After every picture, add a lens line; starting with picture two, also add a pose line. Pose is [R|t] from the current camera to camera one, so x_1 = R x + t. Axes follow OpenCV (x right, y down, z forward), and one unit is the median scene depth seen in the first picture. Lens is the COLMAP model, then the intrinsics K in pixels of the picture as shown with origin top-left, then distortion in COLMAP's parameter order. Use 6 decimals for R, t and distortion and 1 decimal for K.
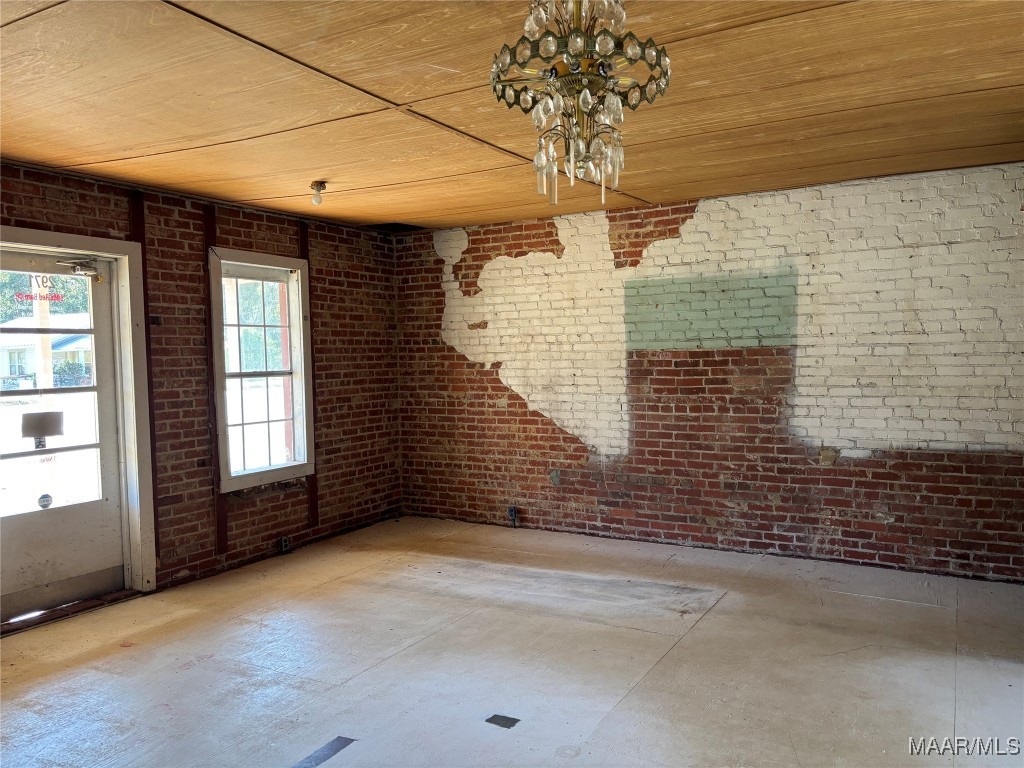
lens RADIAL K [[797.0, 0, 515.4], [0, 797.0, 385.6], [0, 0, 1]] dist [0.072246, -0.063338]
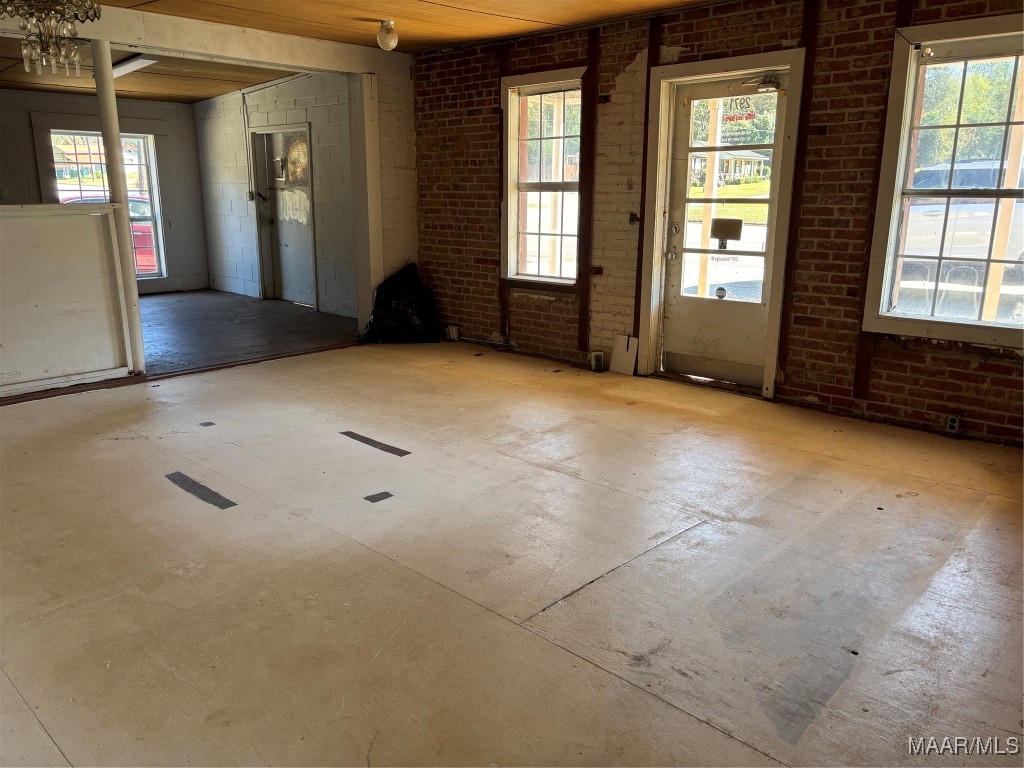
lens RADIAL K [[797.0, 0, 512.1], [0, 797.0, 376.5], [0, 0, 1]] dist [0.072246, -0.063338]
pose [[-0.257757, 0.235221, -0.937141, 0.602590], [-0.035944, 0.966909, 0.252579, -0.027321], [0.965541, 0.098788, -0.240772, 0.902134]]
